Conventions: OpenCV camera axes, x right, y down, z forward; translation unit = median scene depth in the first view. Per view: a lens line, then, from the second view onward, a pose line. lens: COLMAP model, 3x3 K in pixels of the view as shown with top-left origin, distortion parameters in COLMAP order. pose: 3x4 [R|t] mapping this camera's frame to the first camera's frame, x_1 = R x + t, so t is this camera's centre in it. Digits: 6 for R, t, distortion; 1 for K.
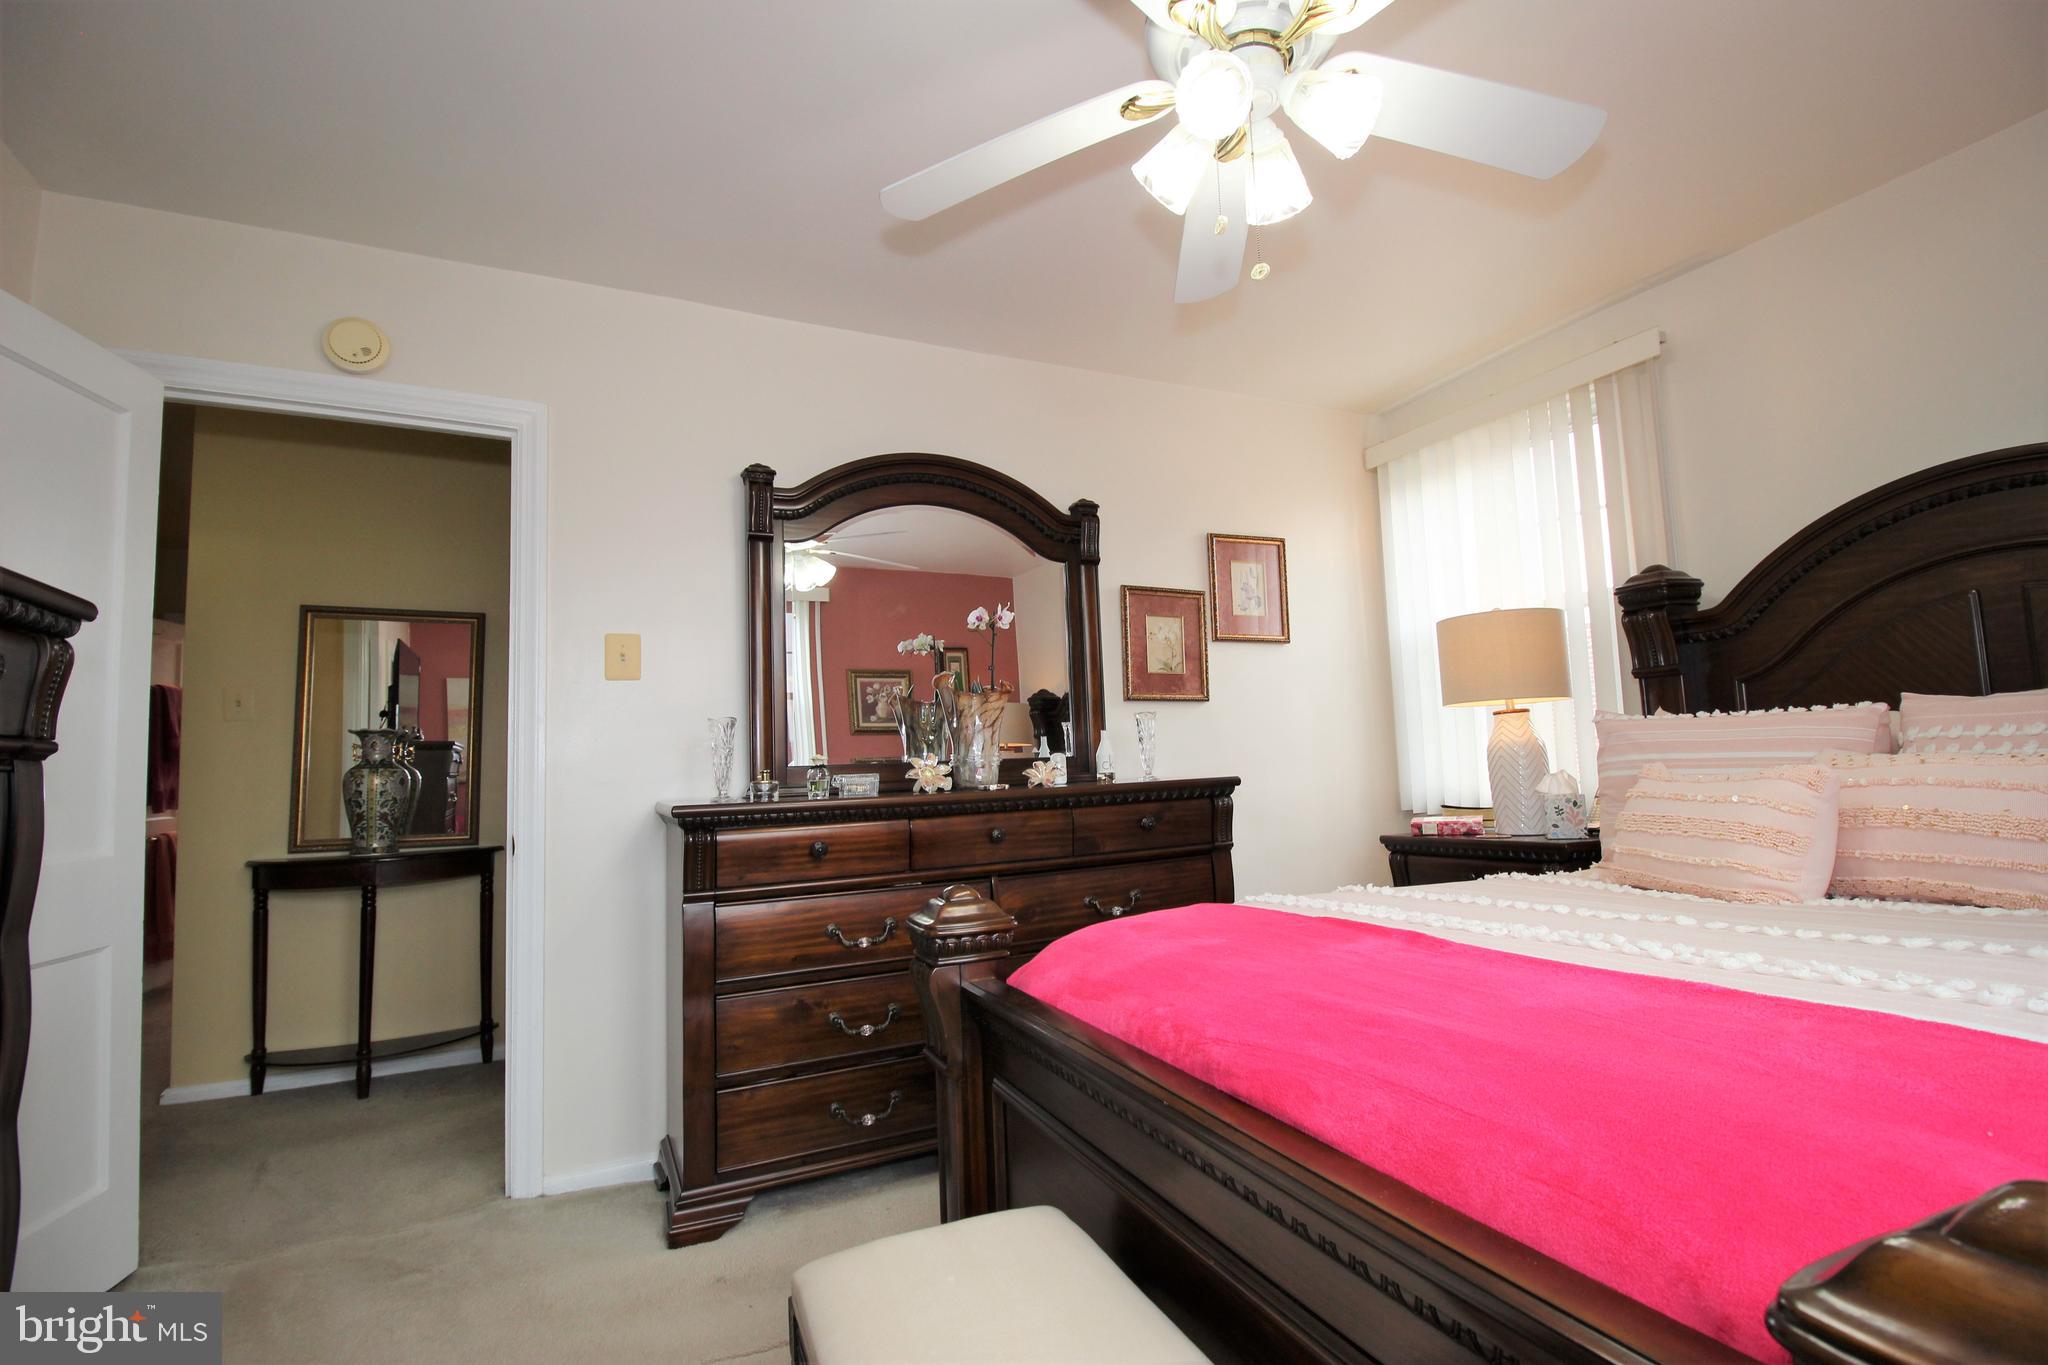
lens RADIAL K [[948.3, 0, 1043.2], [0, 948.3, 680.5], [0, 0, 1]] dist [-0.002833, -0.011712]
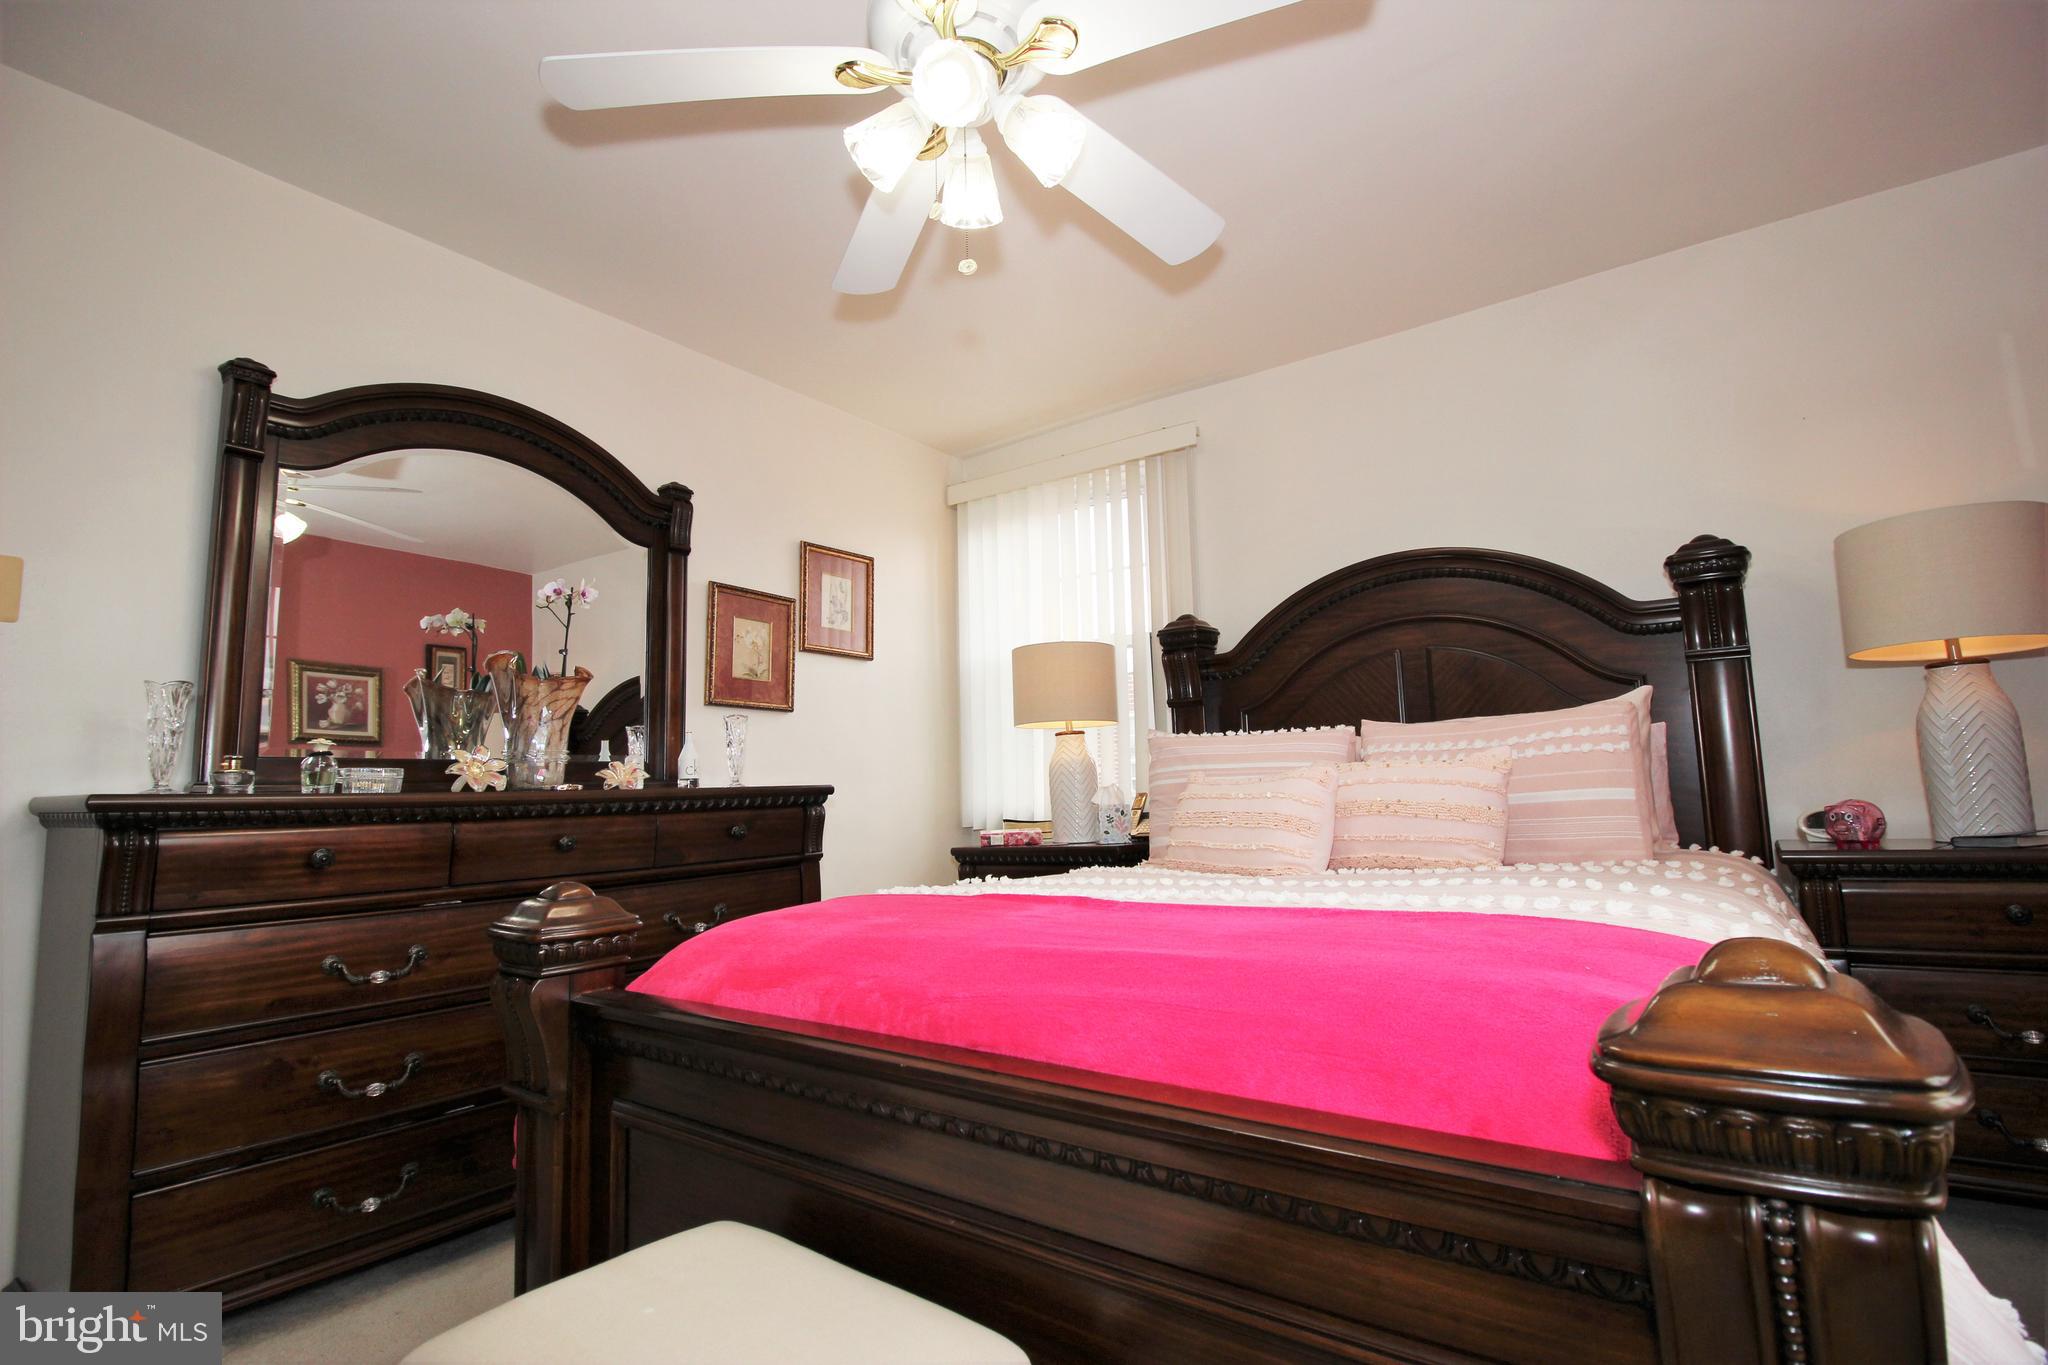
lens RADIAL K [[948.3, 0, 1049.0], [0, 948.3, 680.7], [0, 0, 1]] dist [-0.002833, -0.011712]
pose [[0.871169, 0.072464, 0.485606, -0.101780], [-0.051195, 0.997064, -0.056943, 0.046762], [-0.488307, 0.024747, 0.872321, 0.038087]]
